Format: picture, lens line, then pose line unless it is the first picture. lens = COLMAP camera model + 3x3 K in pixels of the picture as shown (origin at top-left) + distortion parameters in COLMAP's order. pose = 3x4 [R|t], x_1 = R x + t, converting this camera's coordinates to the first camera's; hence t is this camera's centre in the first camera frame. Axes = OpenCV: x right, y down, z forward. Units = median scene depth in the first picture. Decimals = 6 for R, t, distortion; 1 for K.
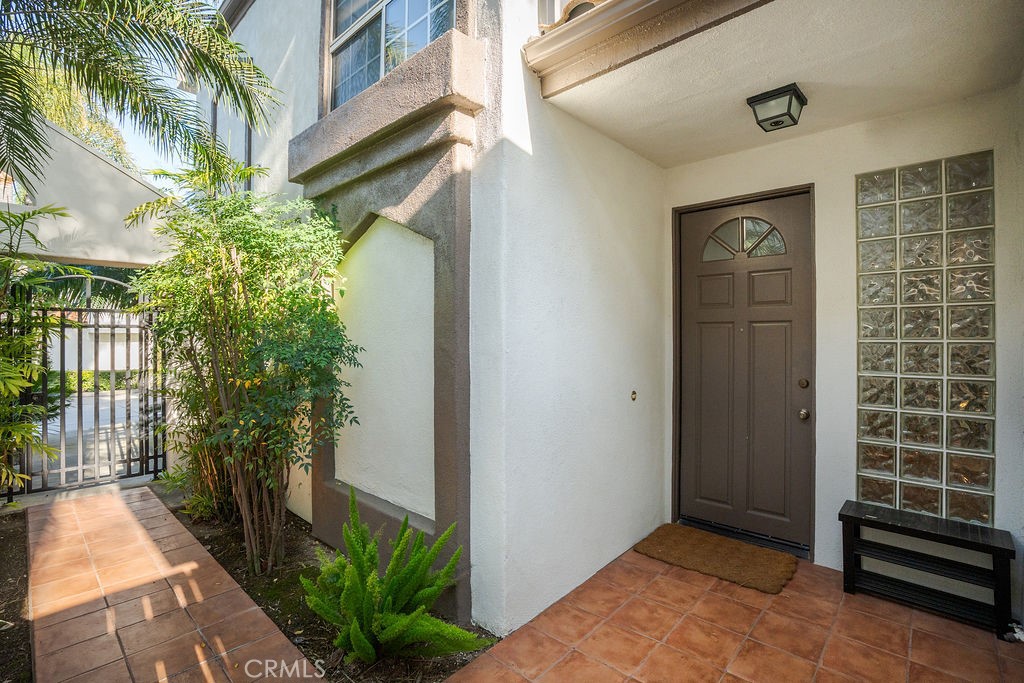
lens RADIAL K [[469.5, 0, 512.7], [0, 469.5, 342.5], [0, 0, 1]] dist [-0.000223, -0.000028]
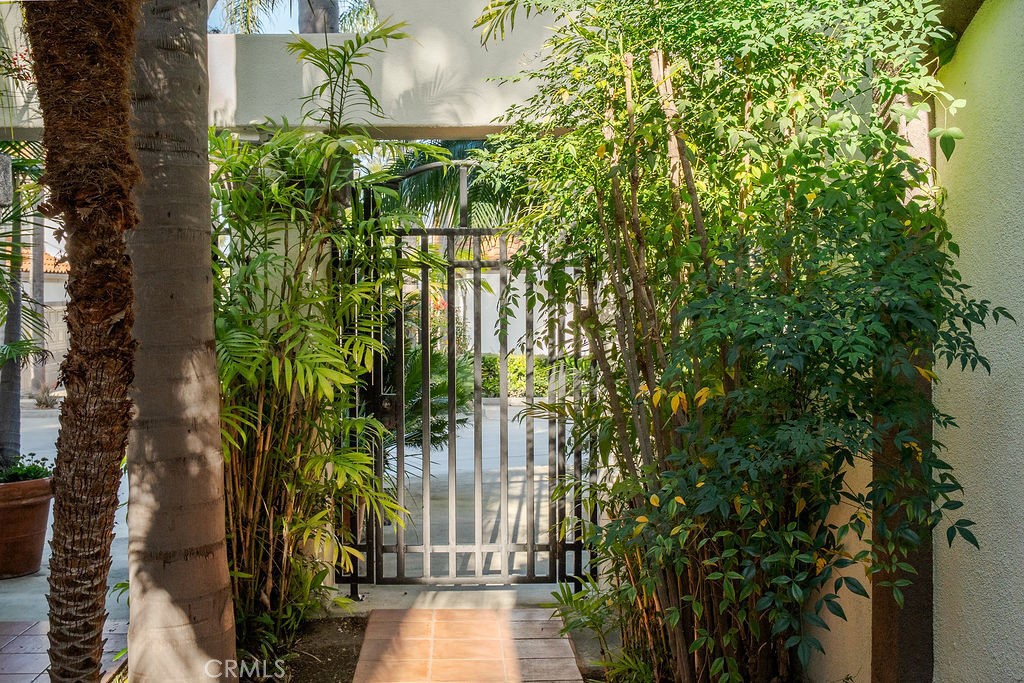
lens RADIAL K [[1198.4, 0, 511.6], [0, 1198.4, 337.5], [0, 0, 1]] dist [0.008013, 0.000000]
pose [[0.703598, 0.019730, -0.710324, 0.025247], [0.001088, 0.999583, 0.028842, 0.006027], [0.710597, -0.021066, 0.703284, 0.160066]]
